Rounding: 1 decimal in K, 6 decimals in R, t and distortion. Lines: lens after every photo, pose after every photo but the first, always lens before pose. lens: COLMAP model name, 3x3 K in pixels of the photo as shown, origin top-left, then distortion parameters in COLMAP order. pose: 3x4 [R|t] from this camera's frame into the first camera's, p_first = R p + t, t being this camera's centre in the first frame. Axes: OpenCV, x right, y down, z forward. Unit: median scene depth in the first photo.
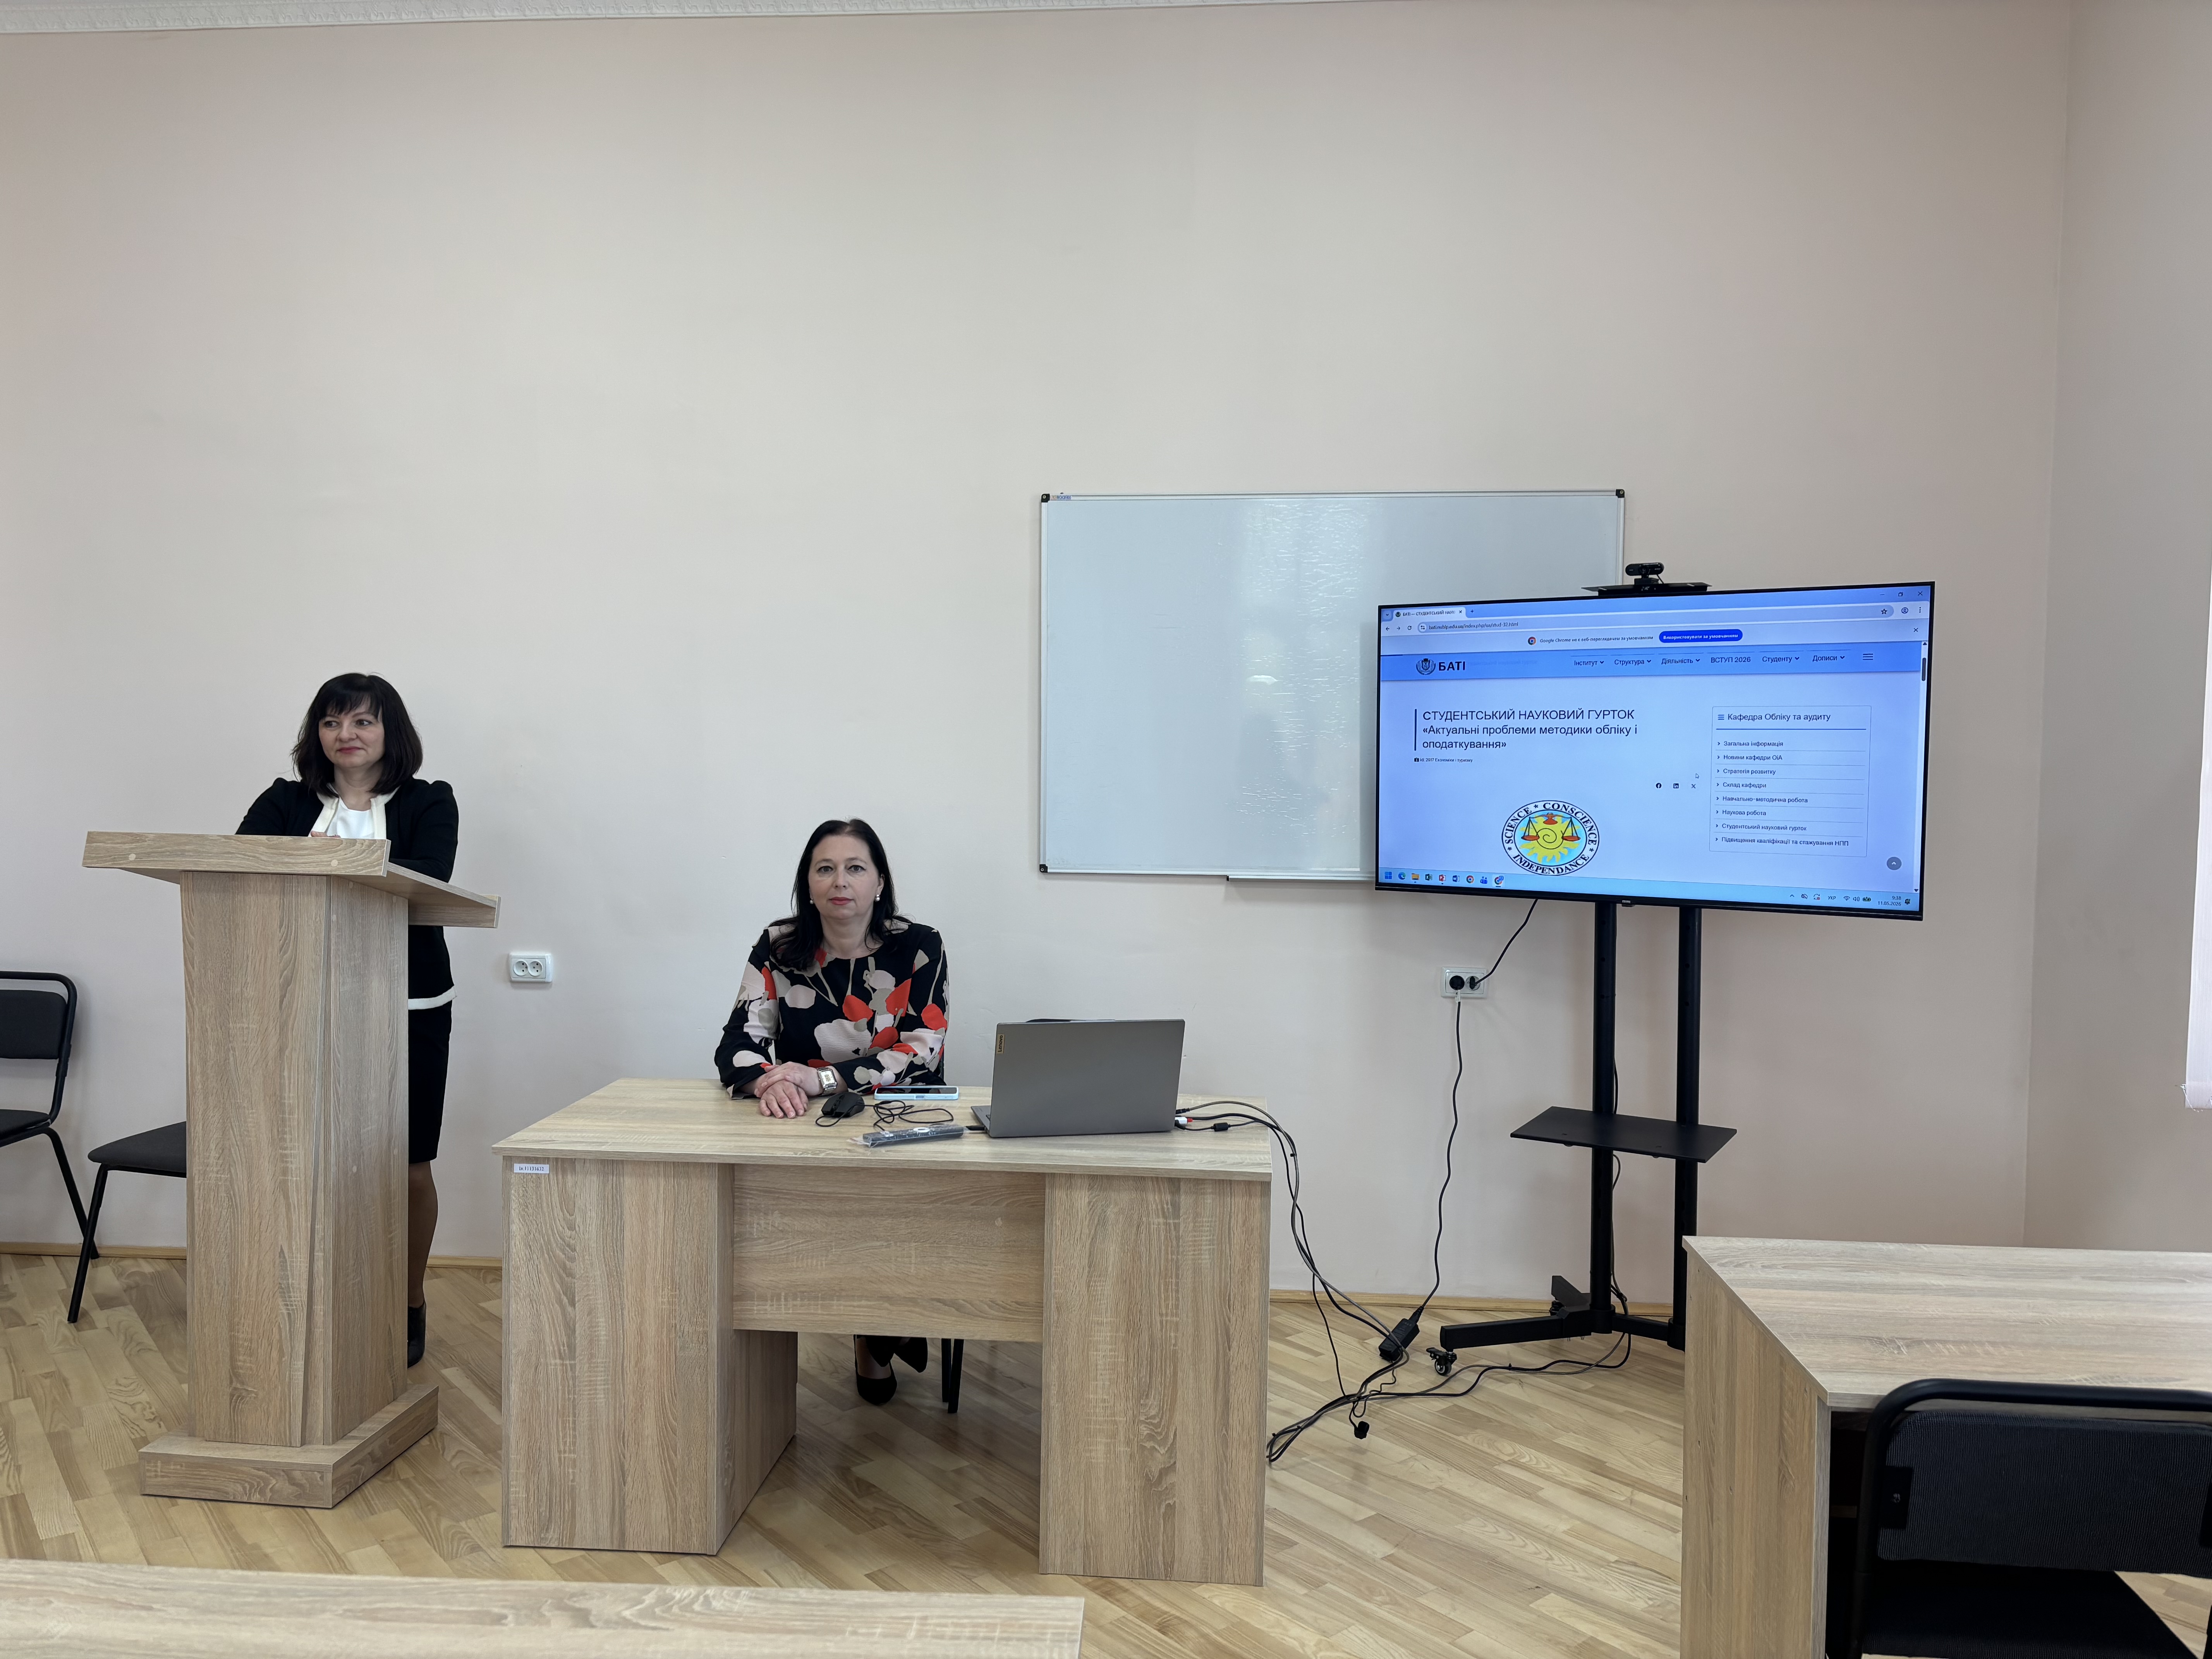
lens RADIAL K [[1658.7, 0, 1106.0], [0, 1658.7, 829.5], [0, 0, 1]] dist [0.069735, -0.047506]
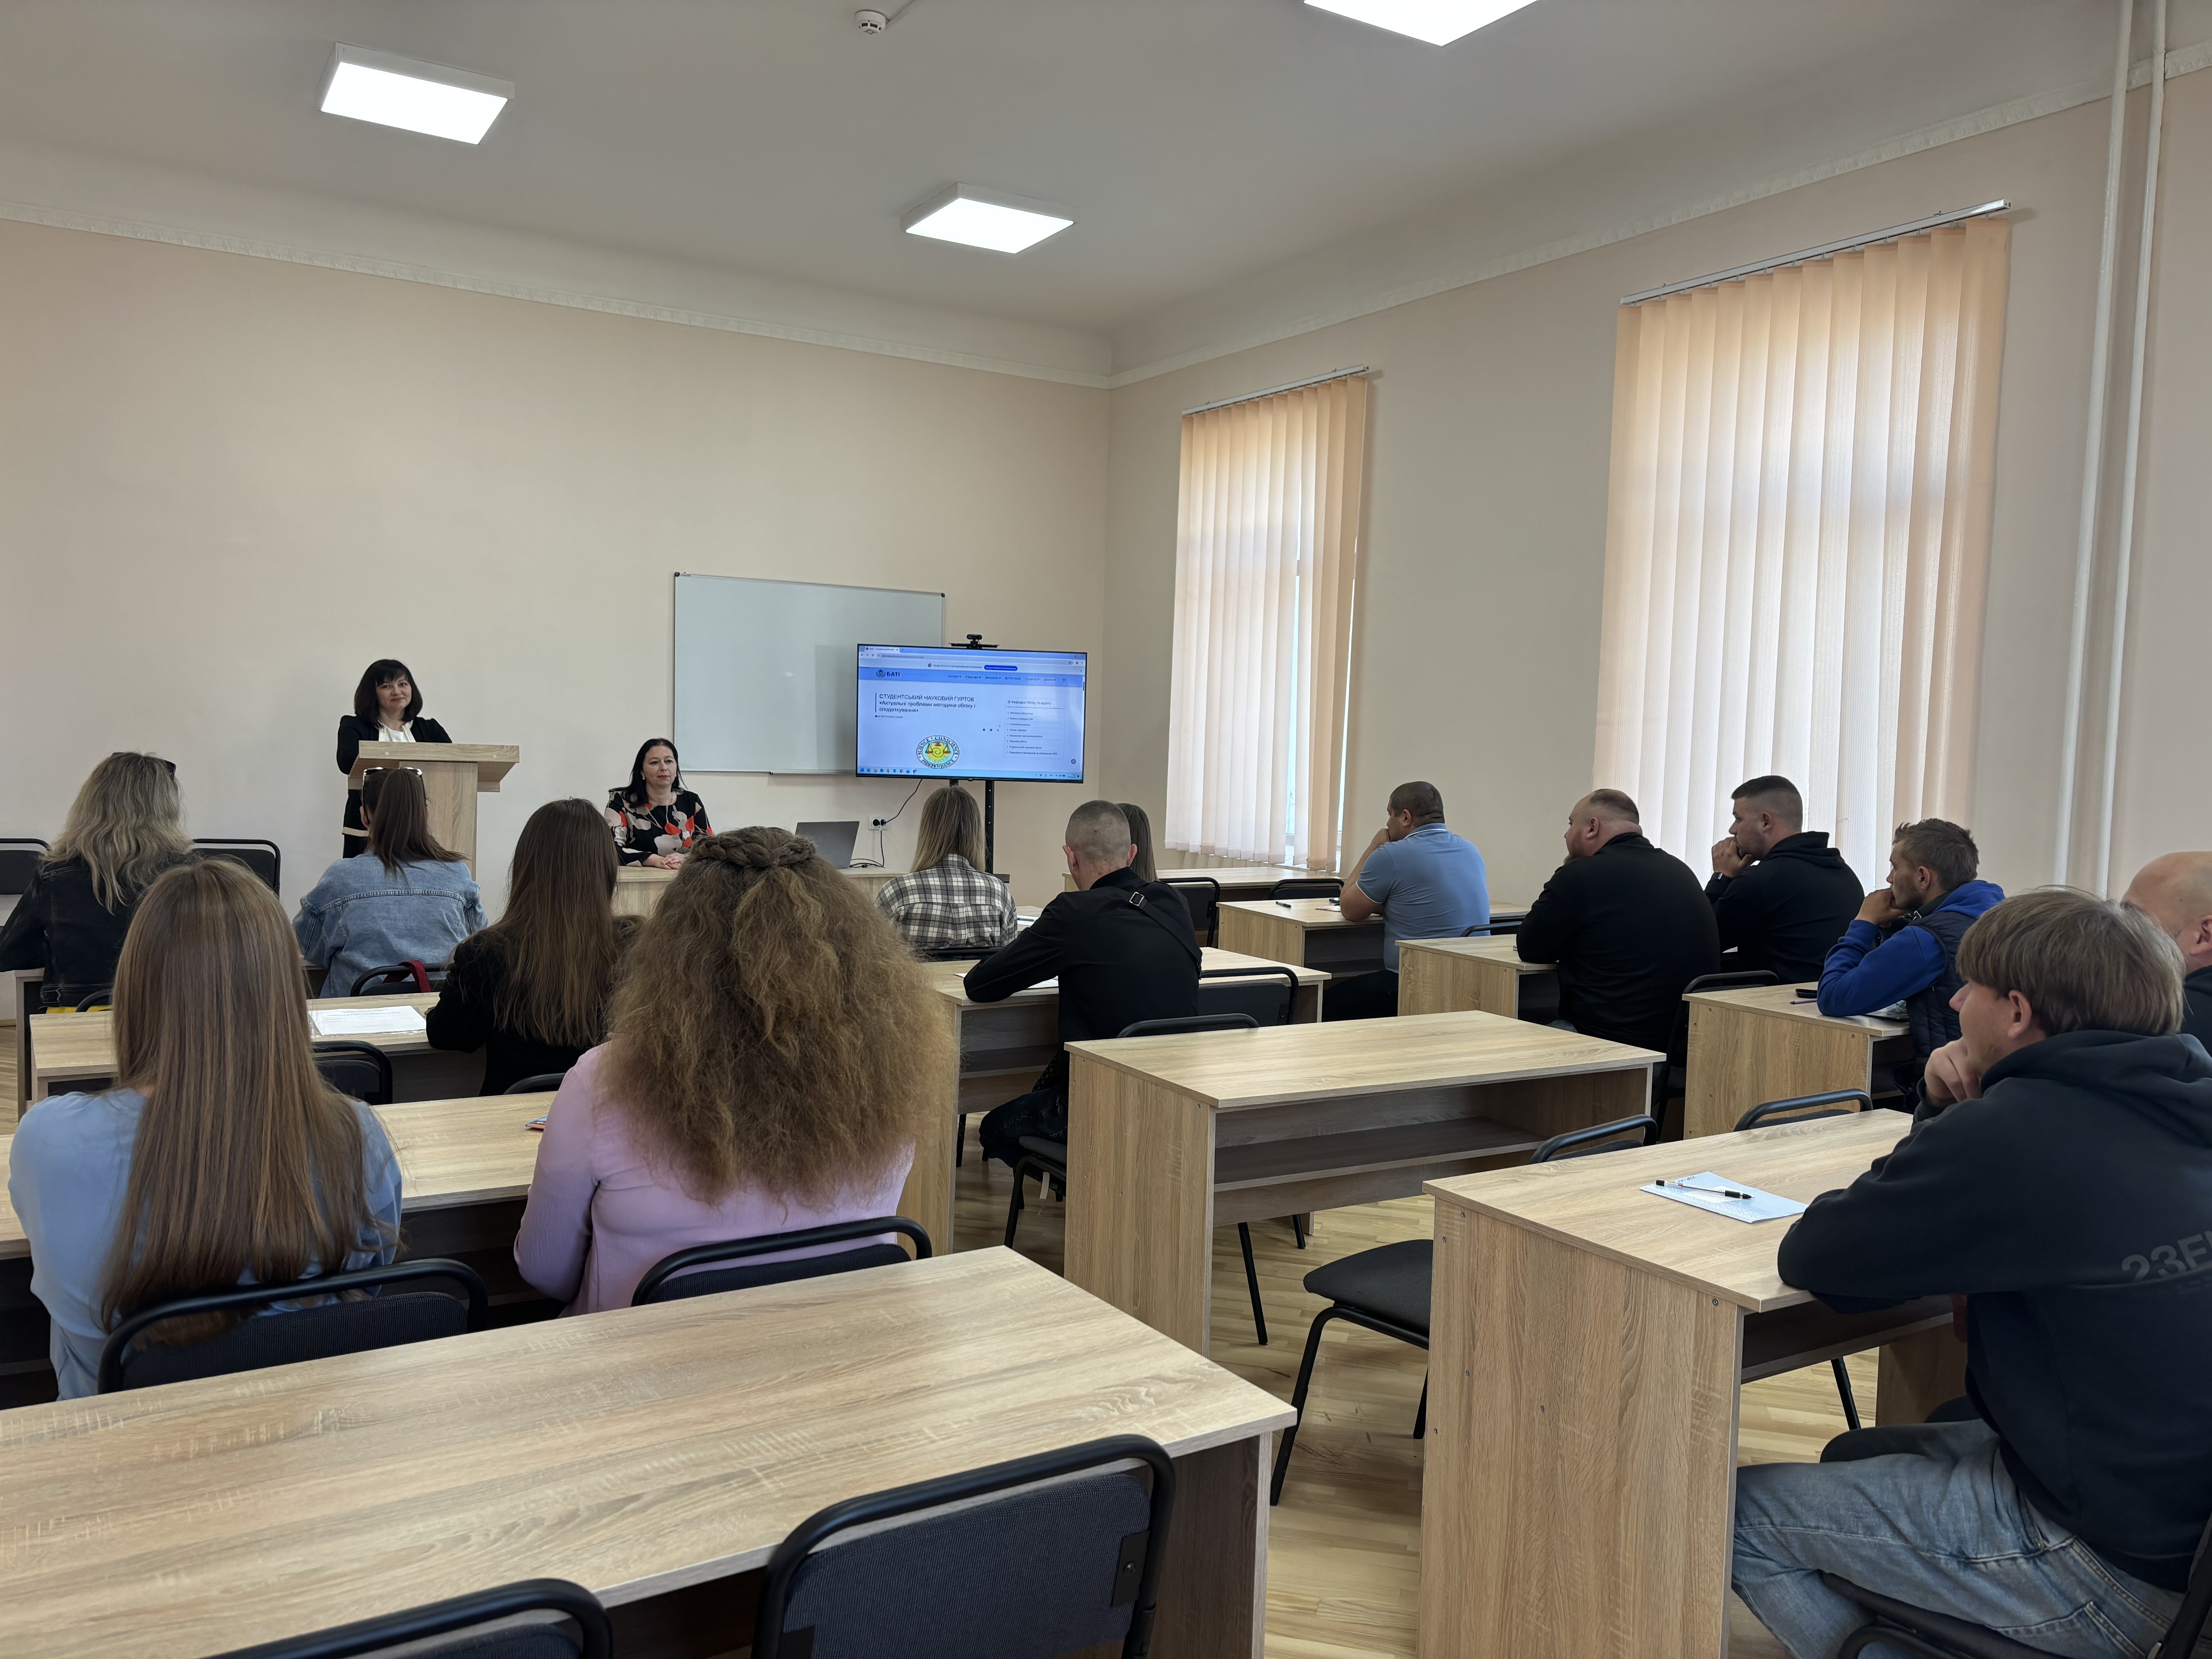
lens RADIAL K [[1658.7, 0, 1106.0], [0, 1658.7, 829.5], [0, 0, 1]] dist [0.069735, -0.047506]
pose [[0.801640, -0.021361, 0.597426, -0.931831], [0.008425, 0.999666, 0.024438, 0.058652], [-0.597748, -0.014558, 0.801552, -0.983282]]
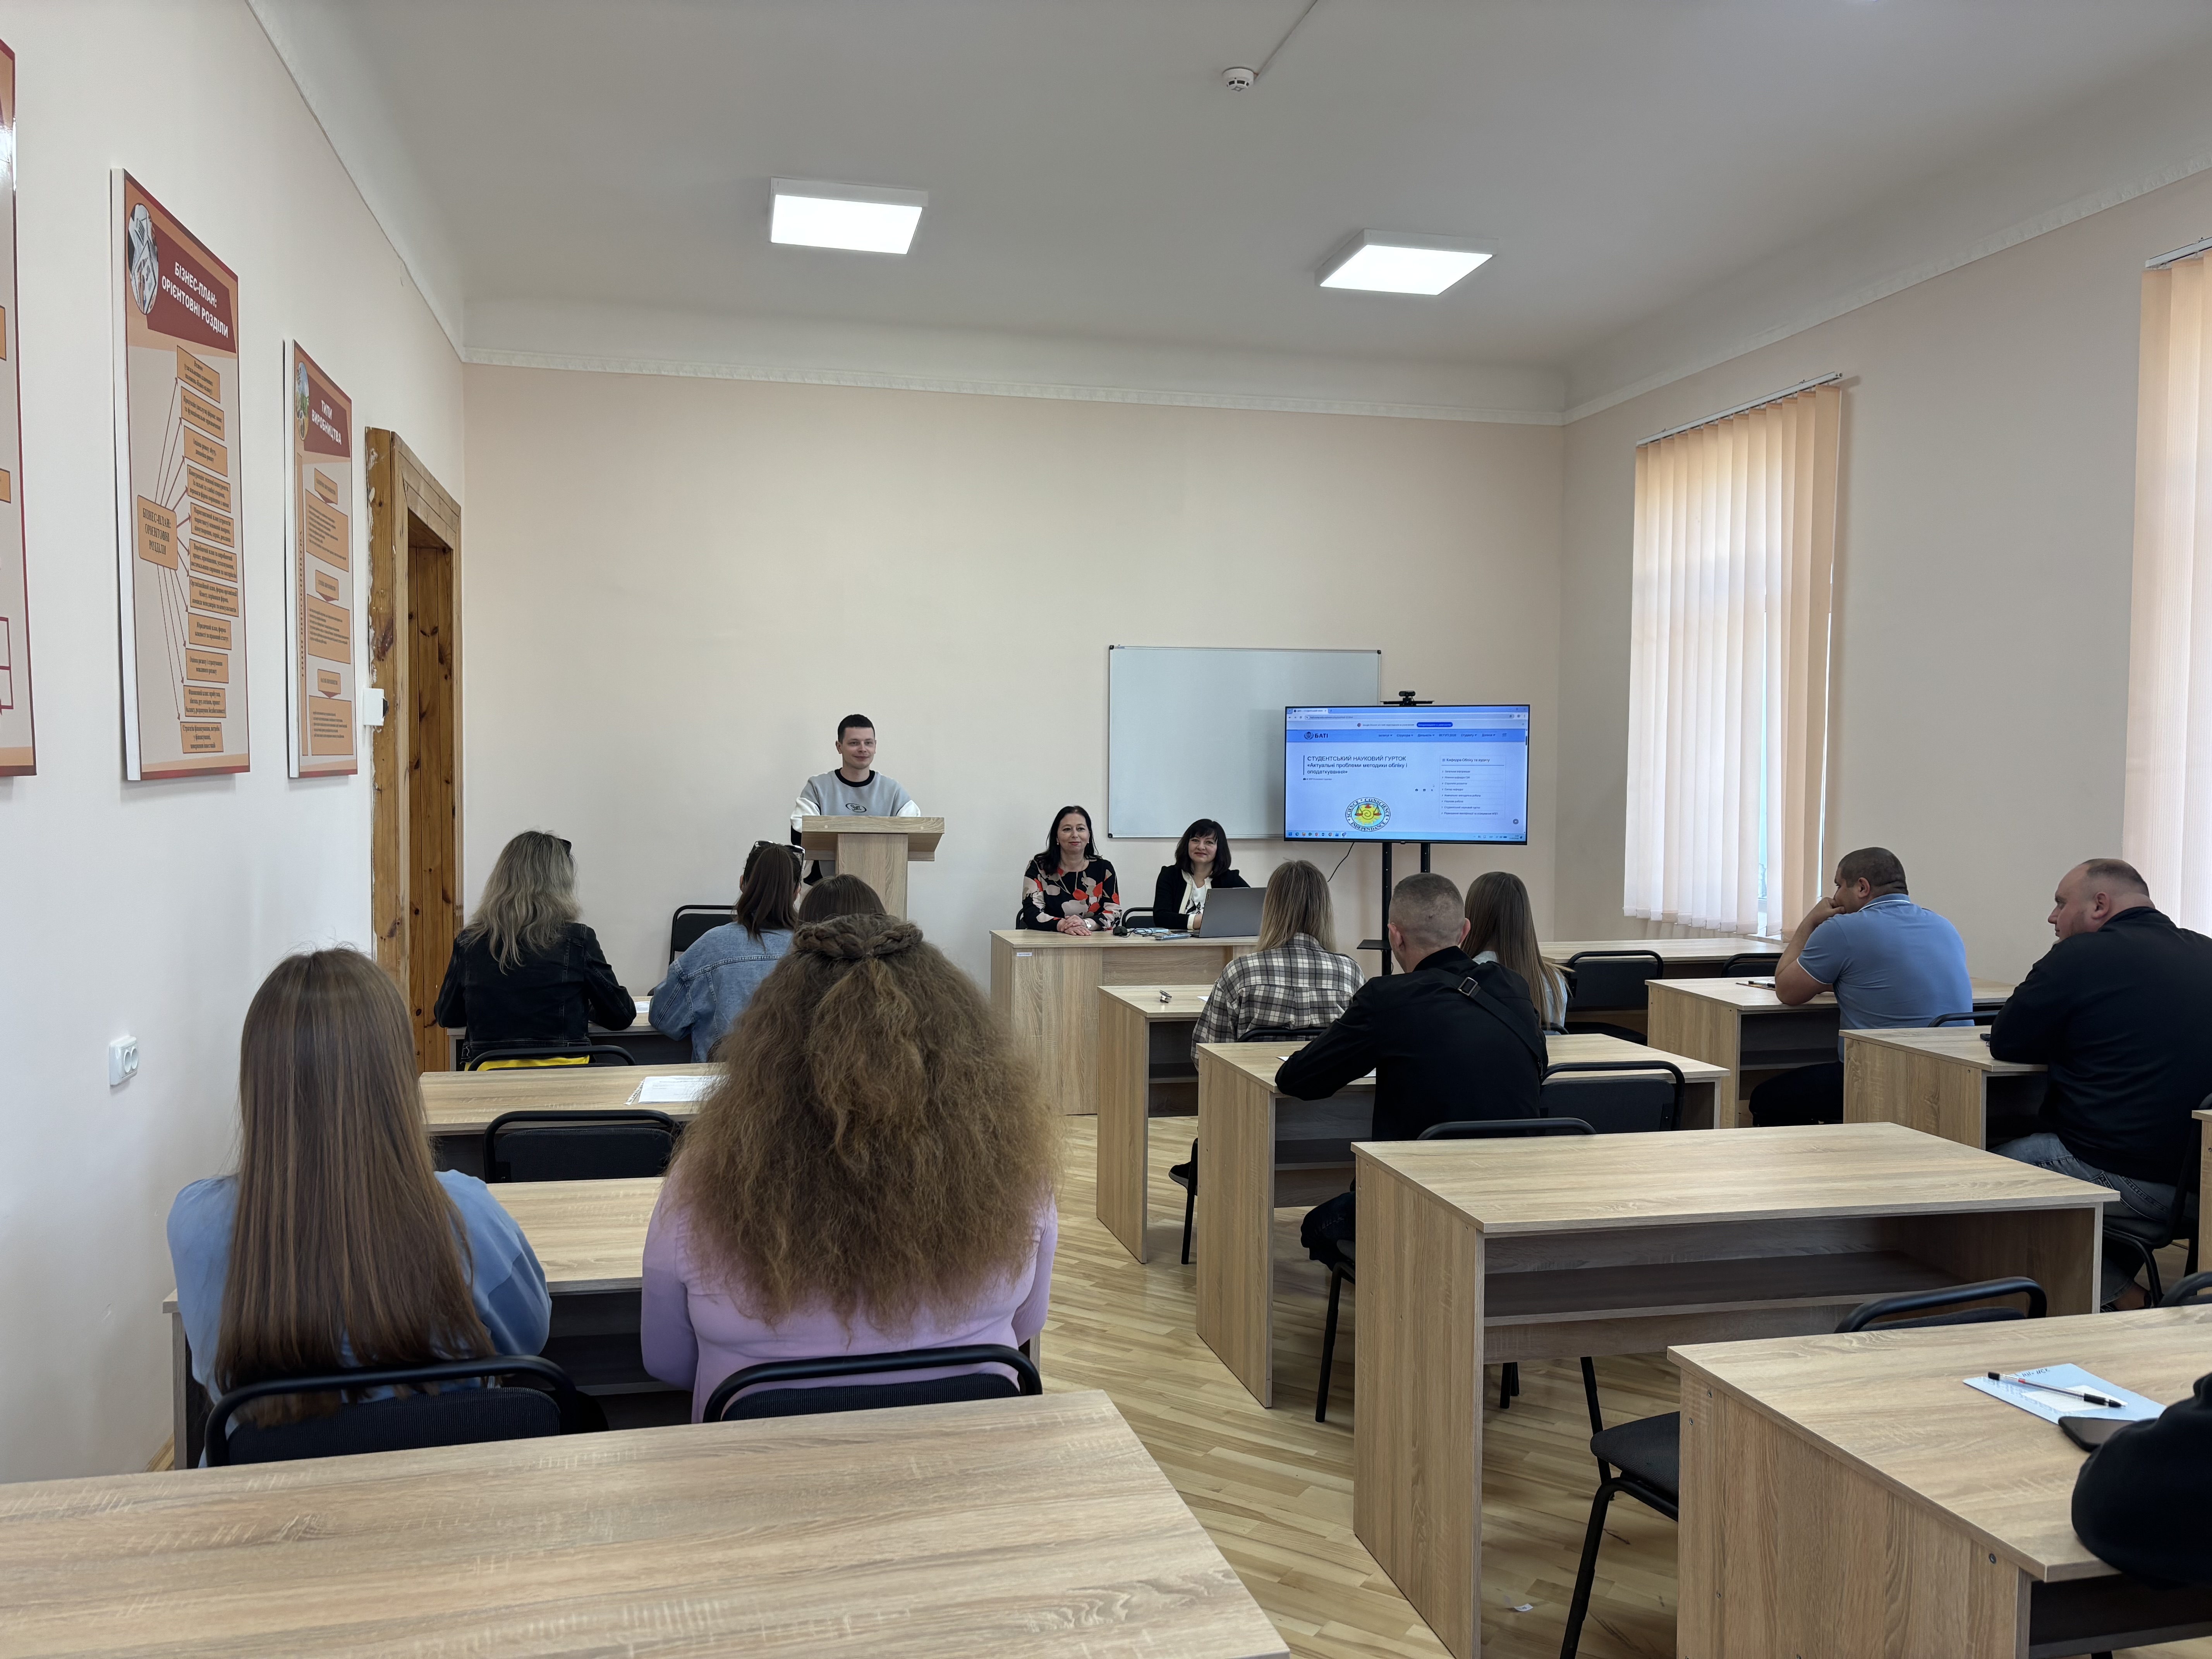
lens RADIAL K [[1658.7, 0, 1106.0], [0, 1658.7, 829.5], [0, 0, 1]] dist [0.069735, -0.047506]
pose [[0.947975, -0.011005, 0.318155, -0.779740], [0.016459, 0.999760, -0.014462, 0.052257], [-0.317919, 0.018946, 0.947928, -0.993008]]
